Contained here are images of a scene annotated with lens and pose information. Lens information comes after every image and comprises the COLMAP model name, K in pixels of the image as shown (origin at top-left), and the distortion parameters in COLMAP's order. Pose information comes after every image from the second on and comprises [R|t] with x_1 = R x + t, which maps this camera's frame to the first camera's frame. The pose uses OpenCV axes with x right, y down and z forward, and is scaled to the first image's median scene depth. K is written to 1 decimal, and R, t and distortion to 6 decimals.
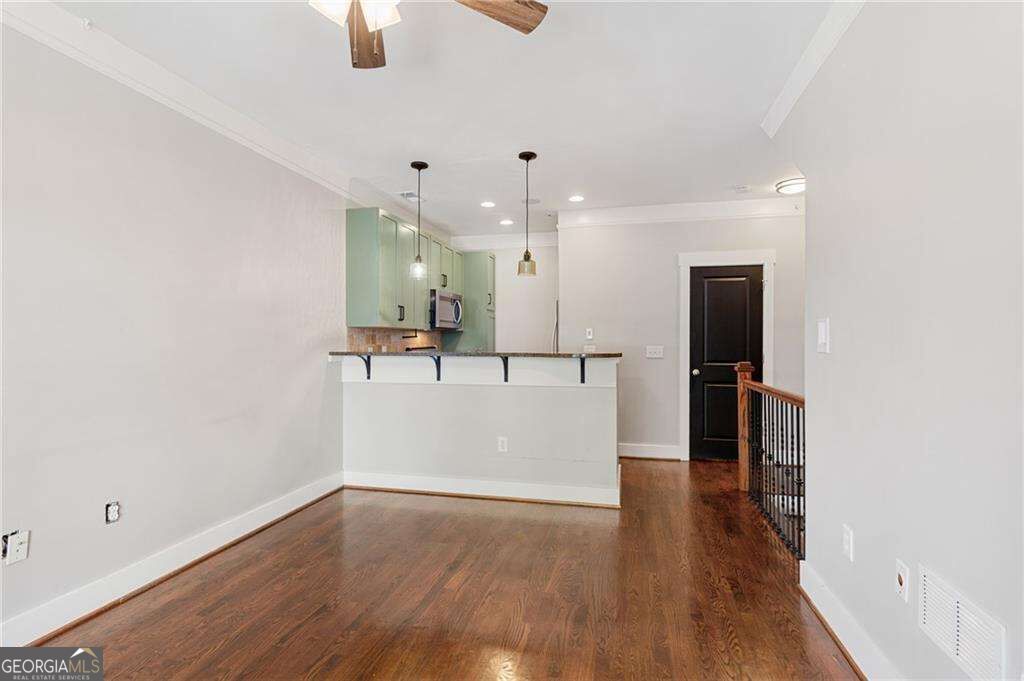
lens RADIAL K [[489.5, 0, 512.1], [0, 489.5, 336.5], [0, 0, 1]] dist [0.003464, -0.000109]
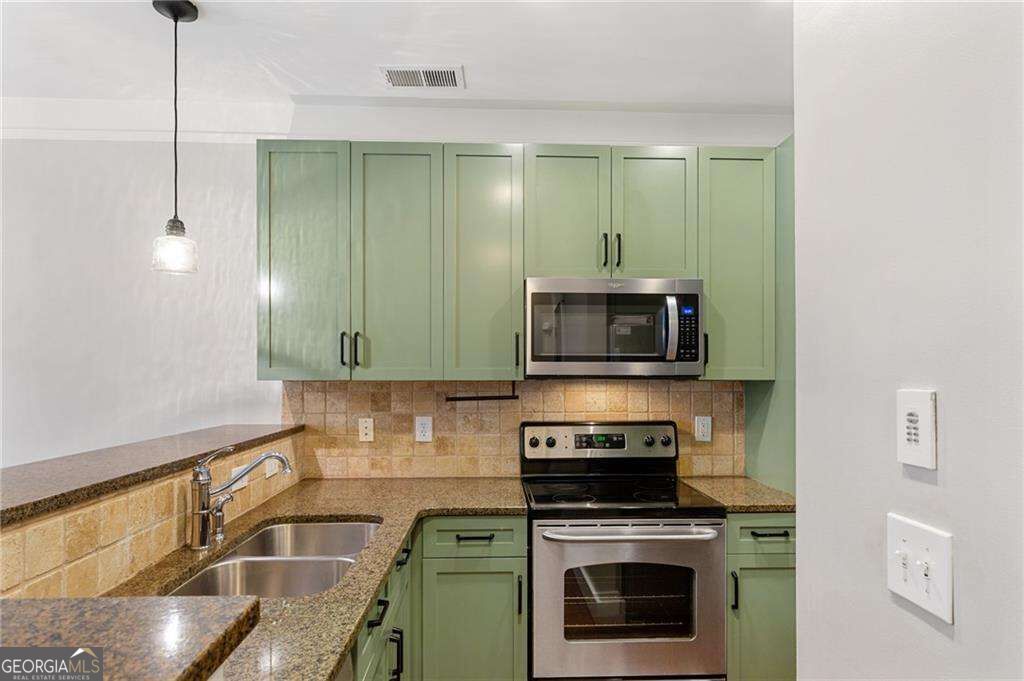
lens RADIAL K [[566.7, 0, 514.7], [0, 566.7, 369.6], [0, 0, 1]] dist [0.002420, 0.000518]
pose [[0.278201, -0.006887, -0.960498, 0.277682], [0.002939, 0.999976, -0.006319, -0.020944], [0.960518, -0.001065, 0.278215, 0.859958]]
